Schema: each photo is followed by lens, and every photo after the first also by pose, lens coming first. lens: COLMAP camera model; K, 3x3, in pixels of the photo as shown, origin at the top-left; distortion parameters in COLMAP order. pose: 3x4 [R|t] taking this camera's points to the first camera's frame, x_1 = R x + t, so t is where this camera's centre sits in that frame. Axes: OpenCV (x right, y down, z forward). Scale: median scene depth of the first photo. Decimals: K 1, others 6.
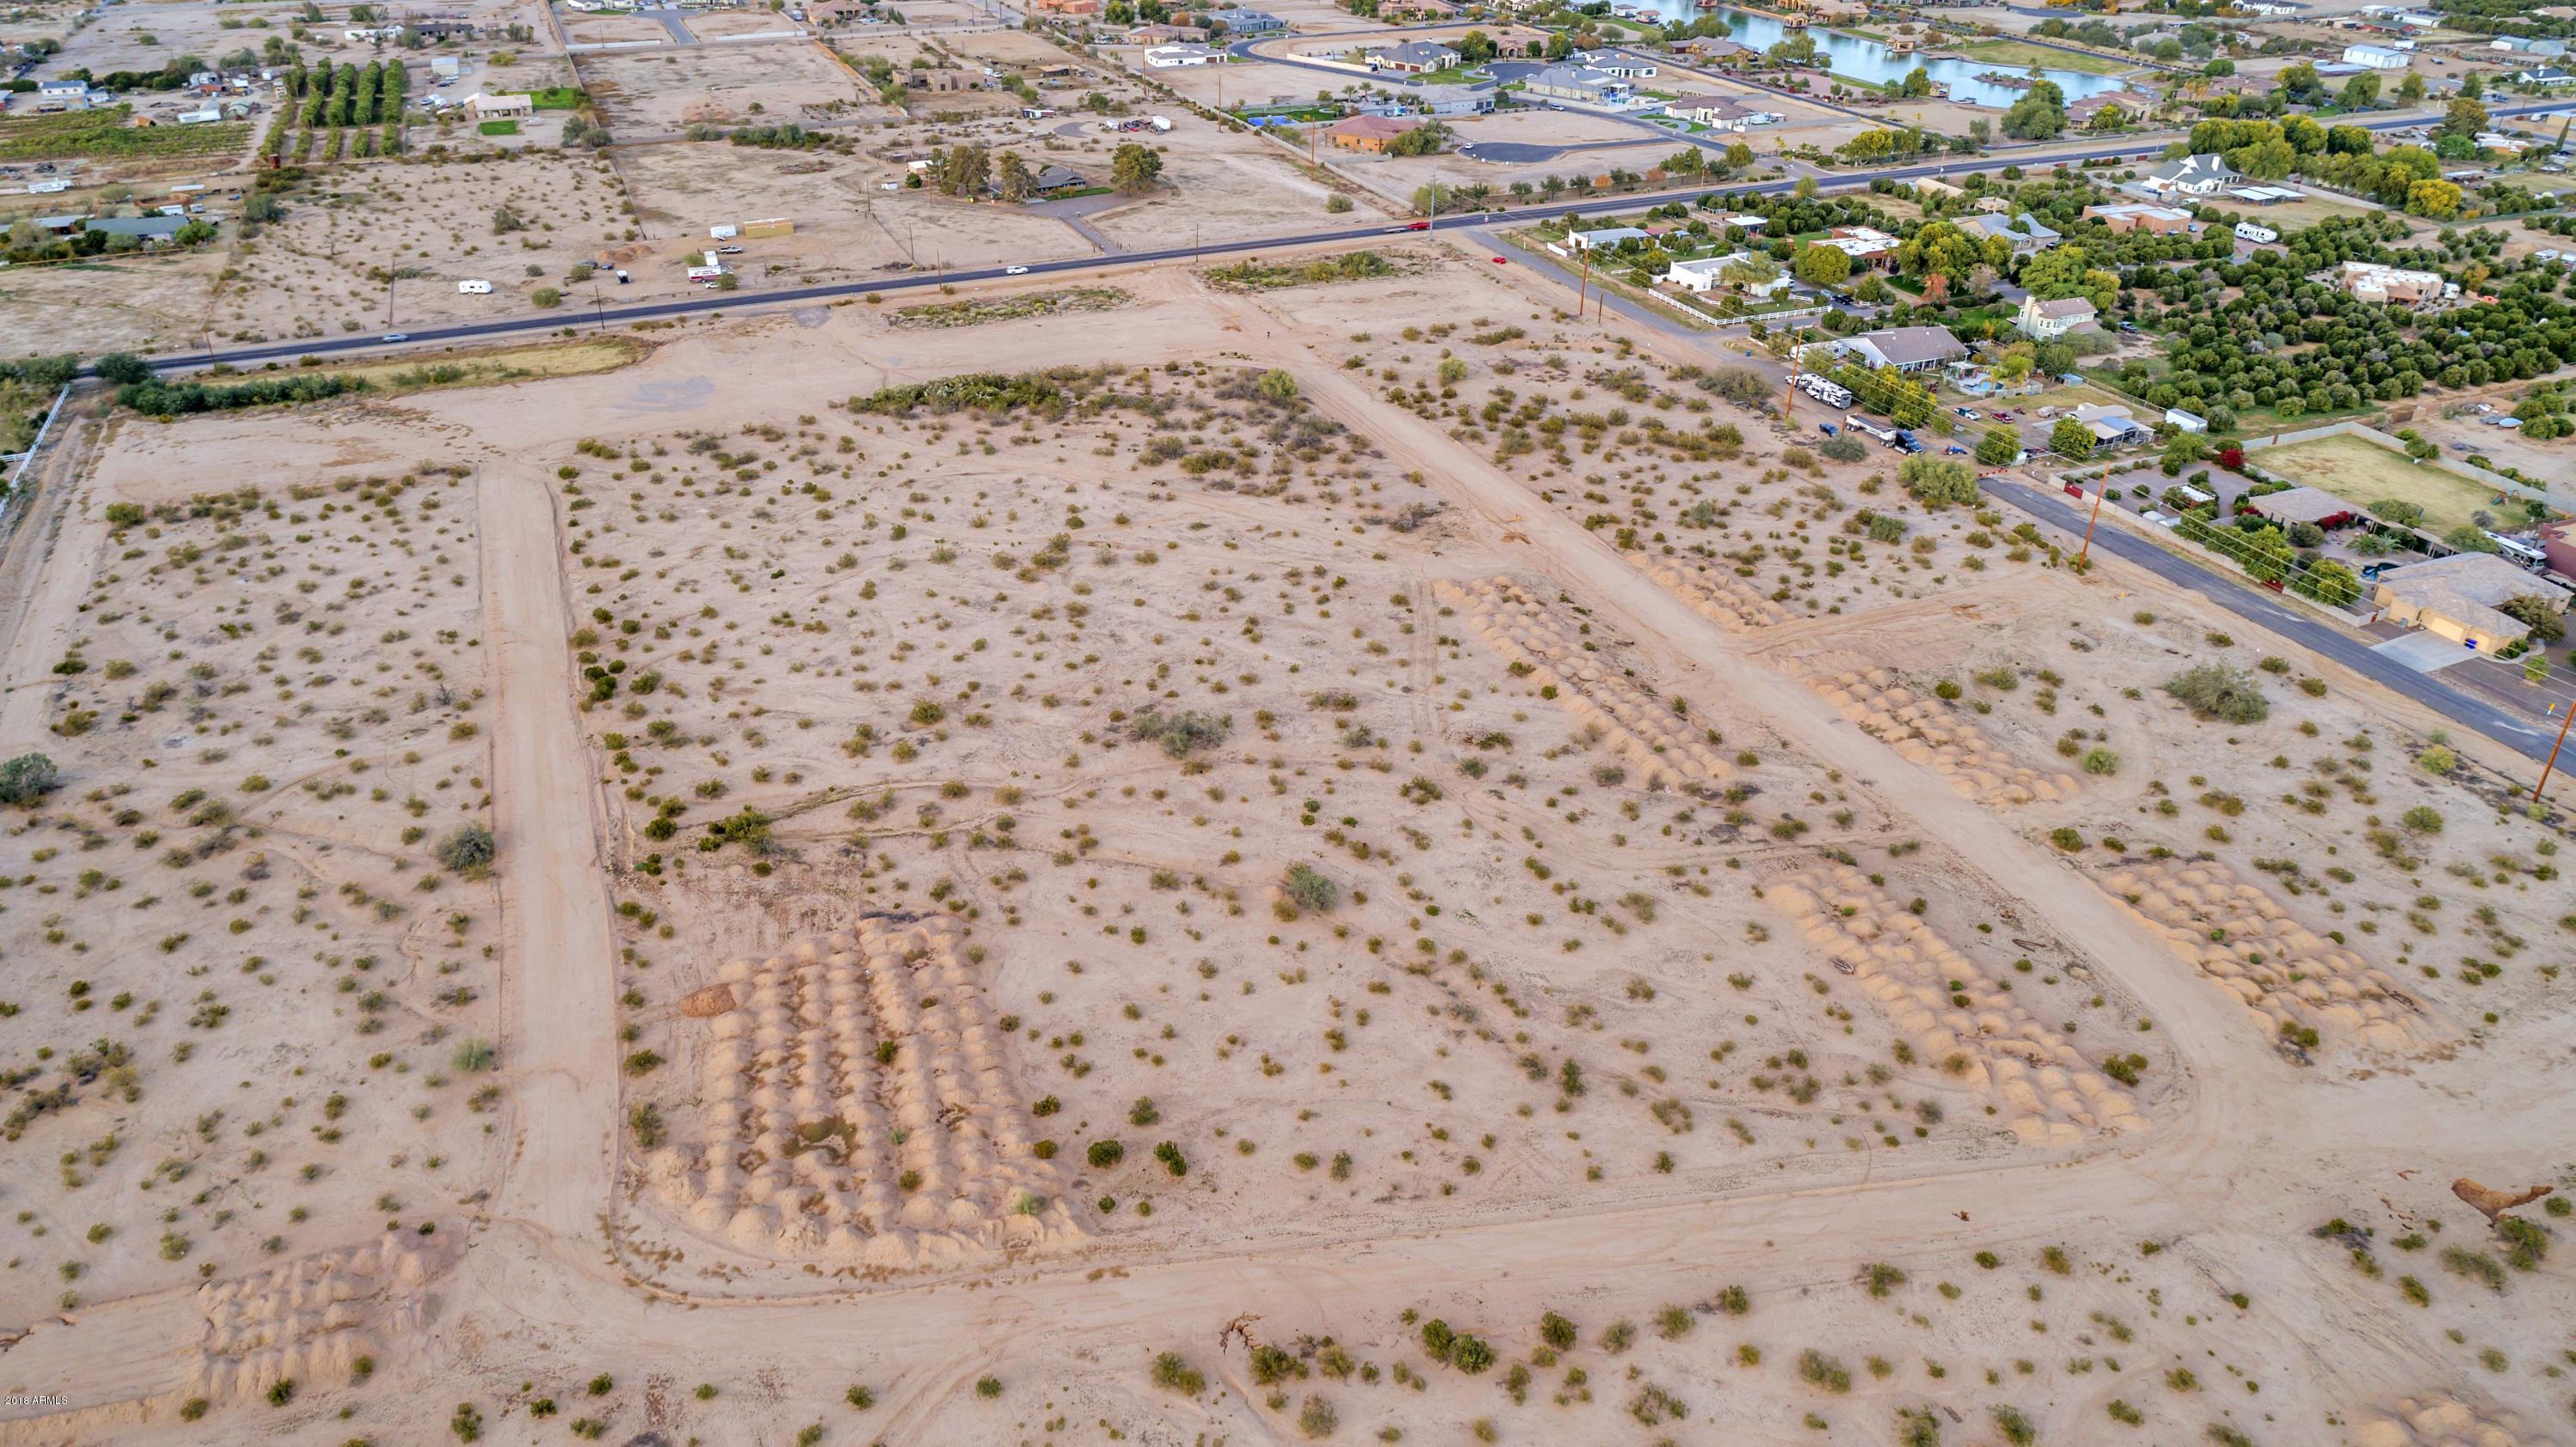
lens RADIAL K [[1743.5, 0, 1291.6], [0, 1743.5, 734.5], [0, 0, 1]] dist [-0.018020, 0.009530]
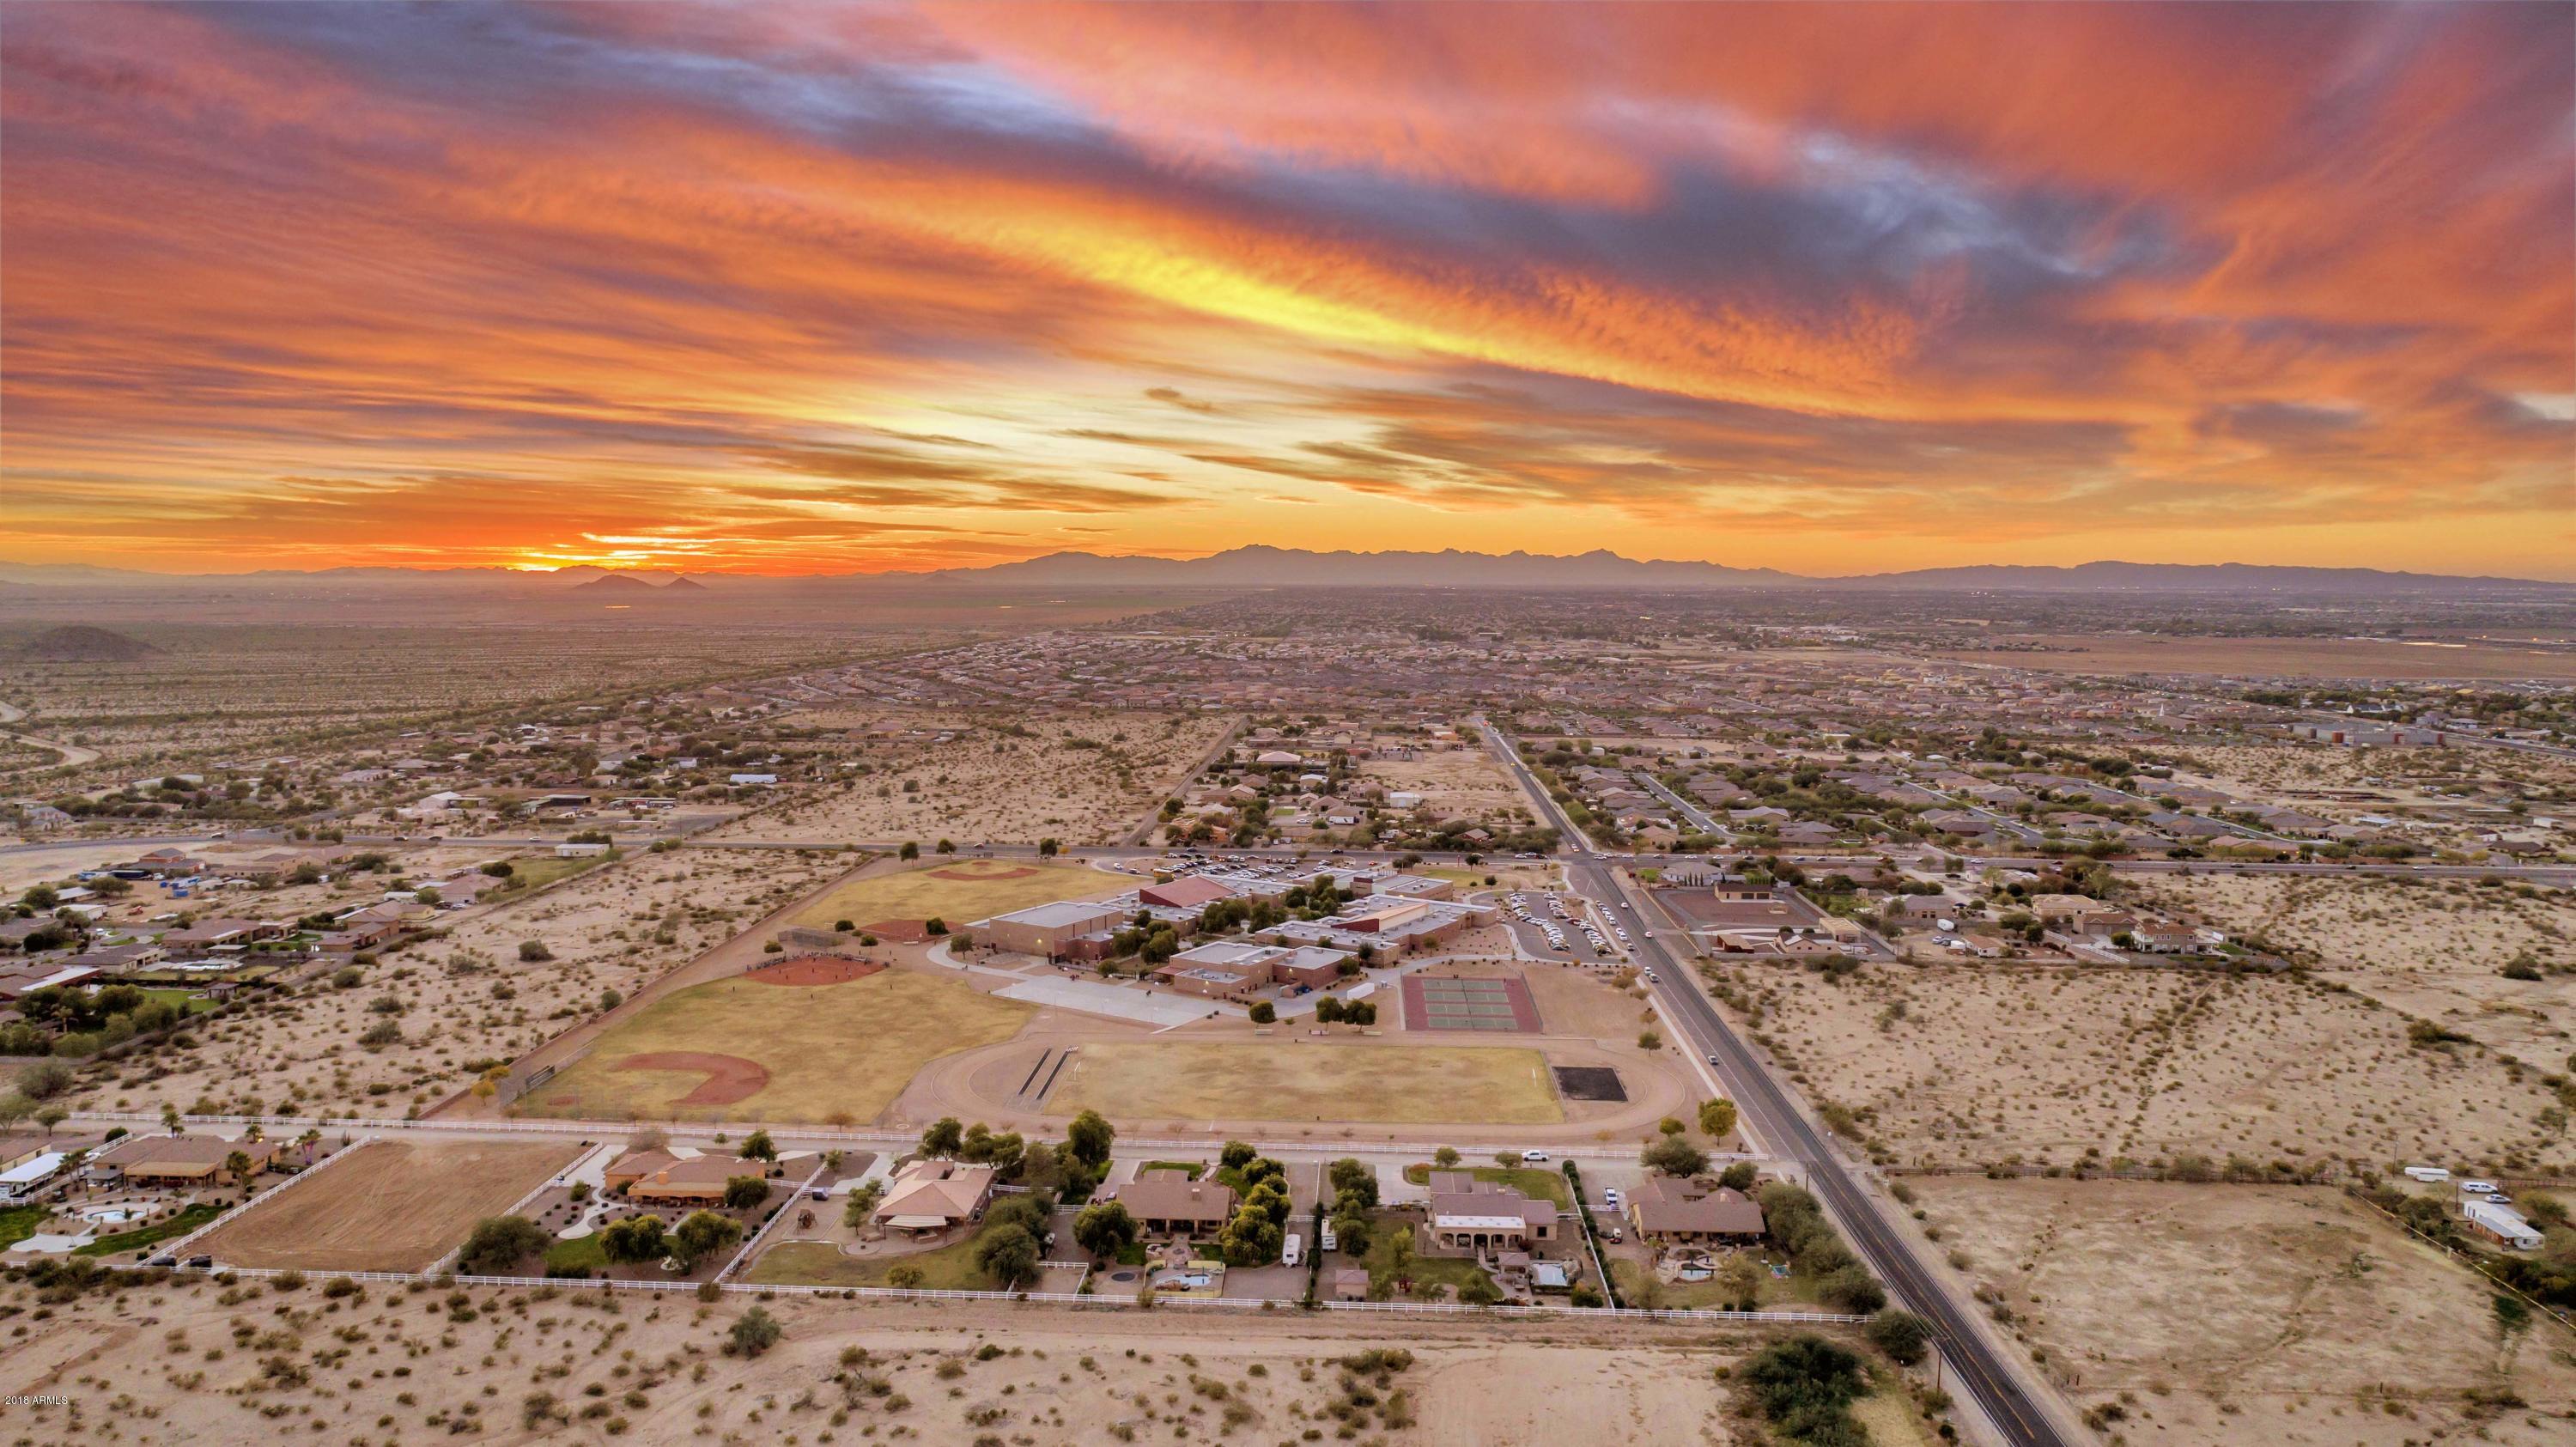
lens RADIAL K [[1743.5, 0, 1291.6], [0, 1743.5, 734.5], [0, 0, 1]] dist [-0.018020, 0.009530]
pose [[-0.432201, 0.072420, -0.898865, 0.129748], [-0.460682, 0.839156, 0.289119, -0.620867], [0.775225, 0.539048, -0.329321, 1.055558]]
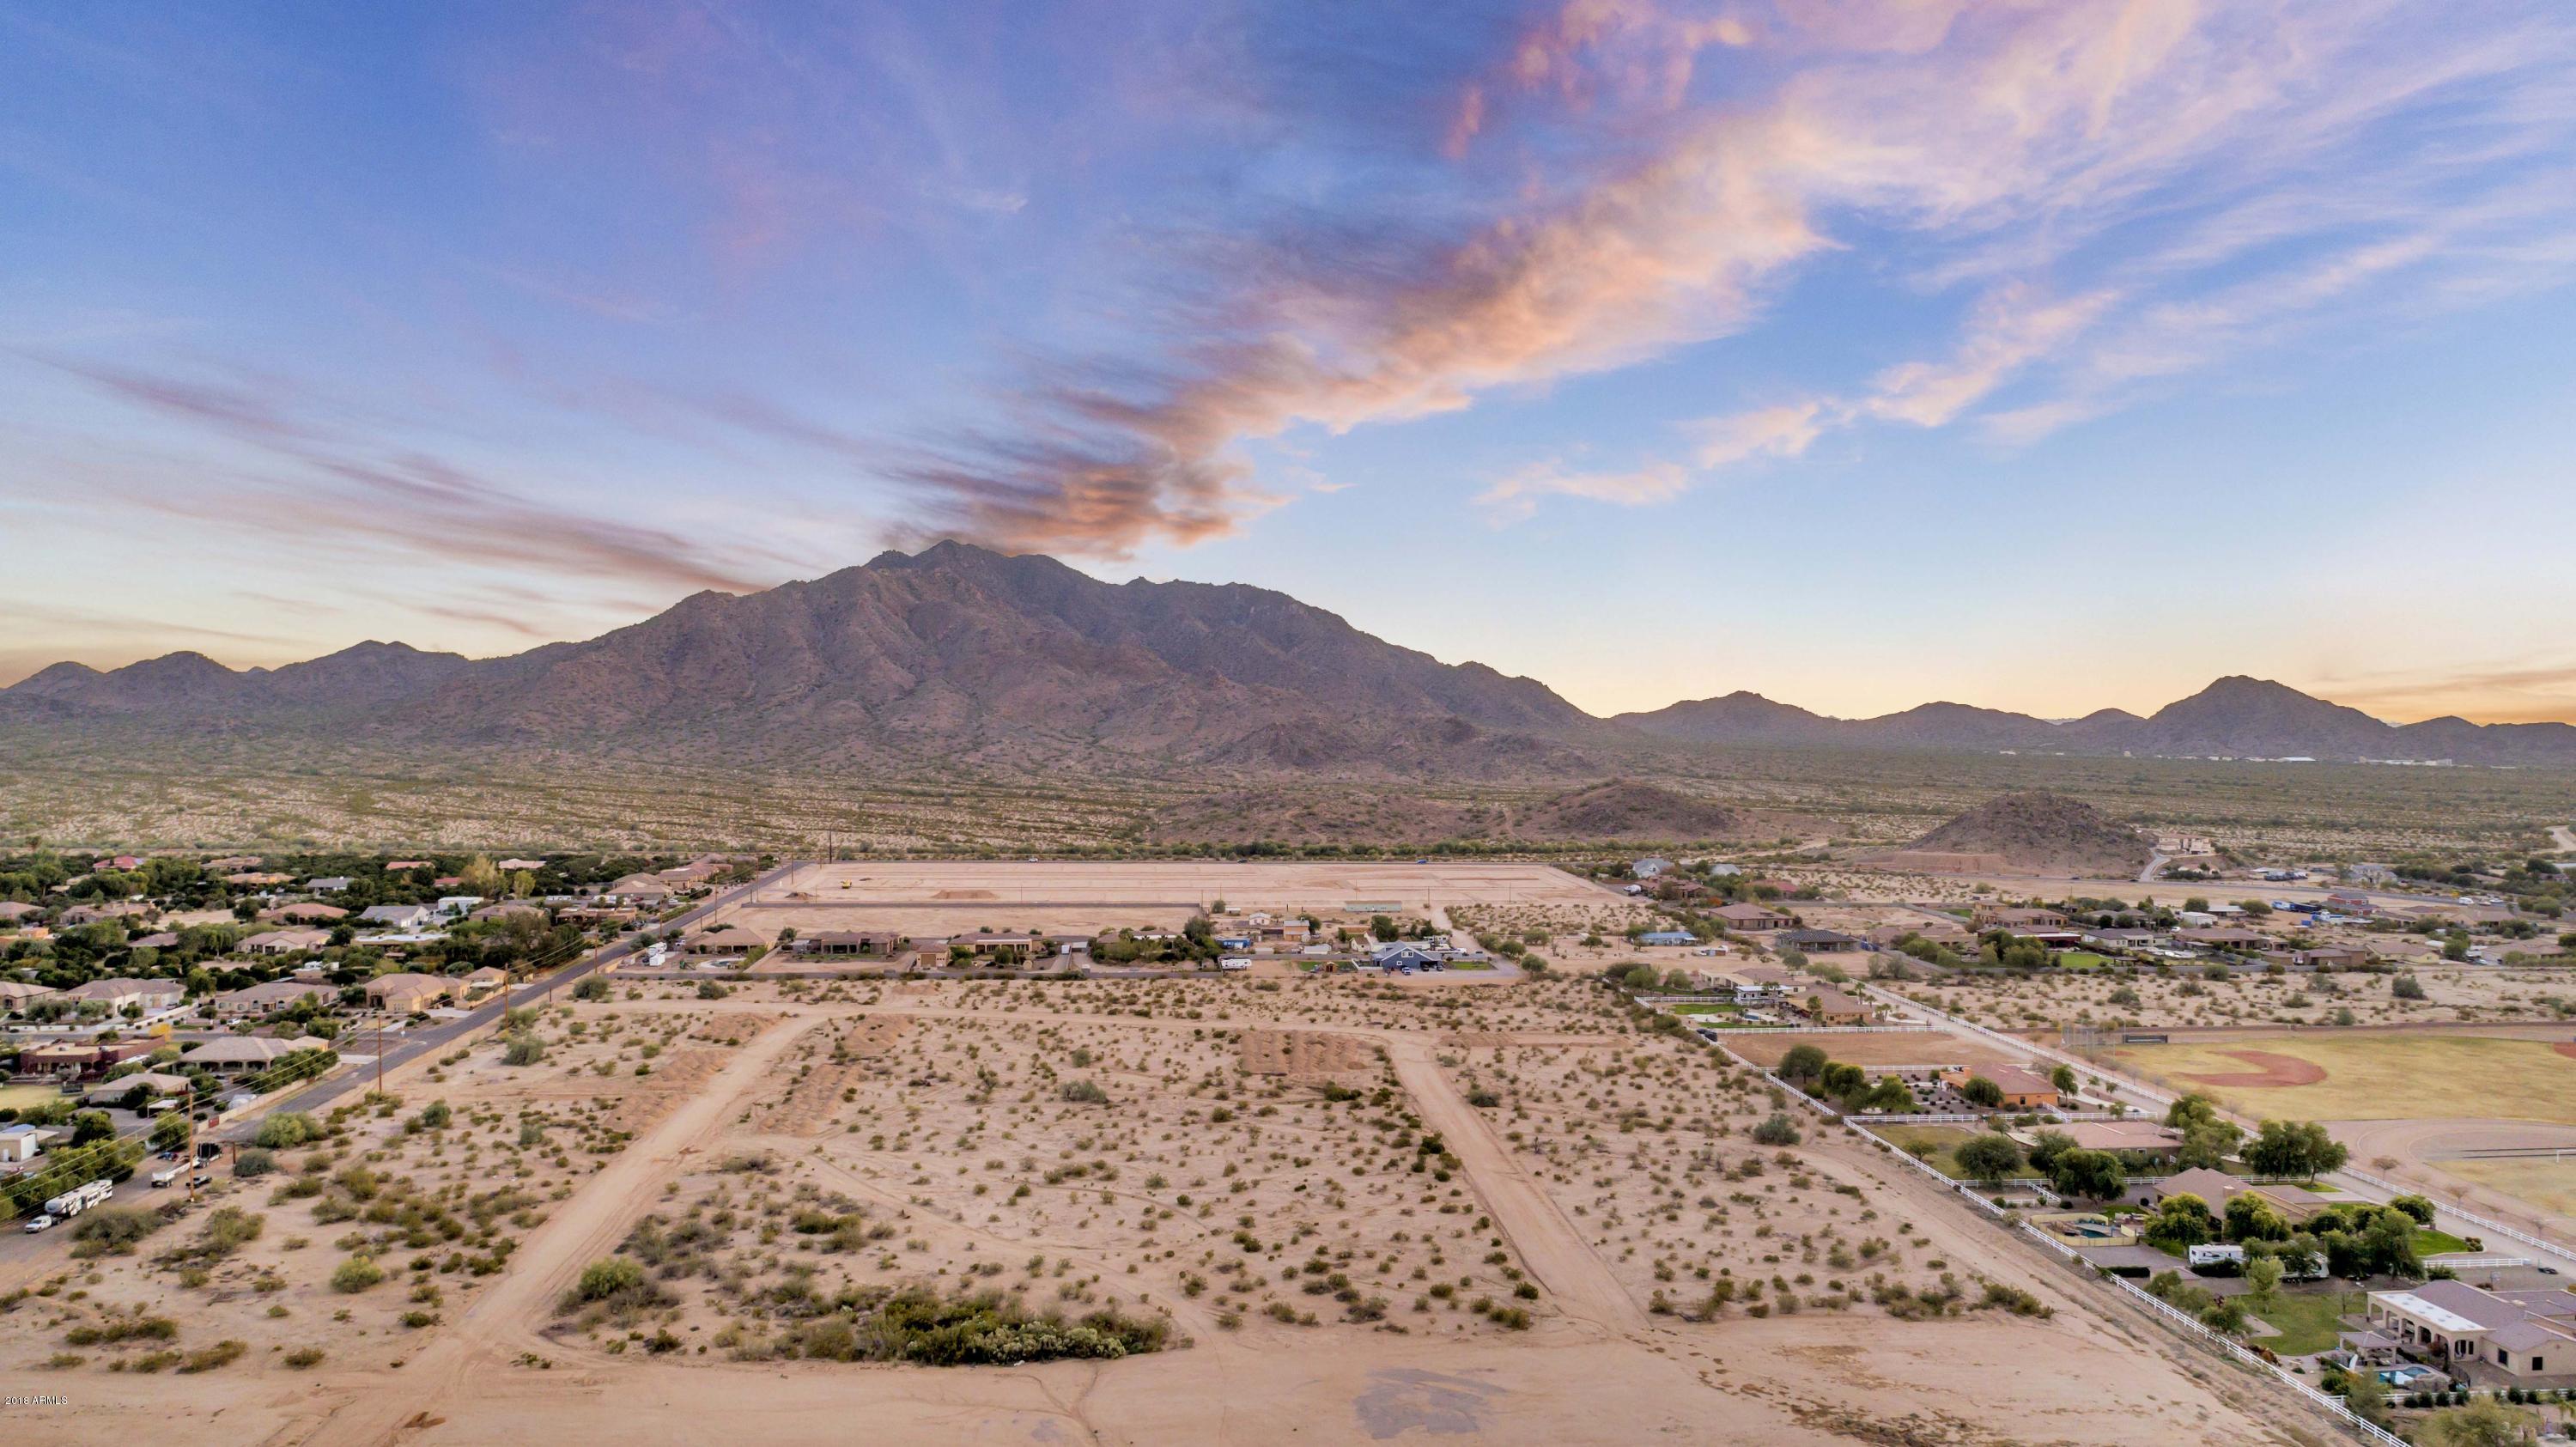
lens RADIAL K [[1743.5, 0, 1291.6], [0, 1743.5, 734.5], [0, 0, 1]] dist [-0.018020, 0.009530]
pose [[-0.950585, -0.015696, 0.310067, -0.576706], [0.145583, 0.859575, 0.489832, -0.817188], [-0.274214, 0.510768, -0.814815, 1.608071]]
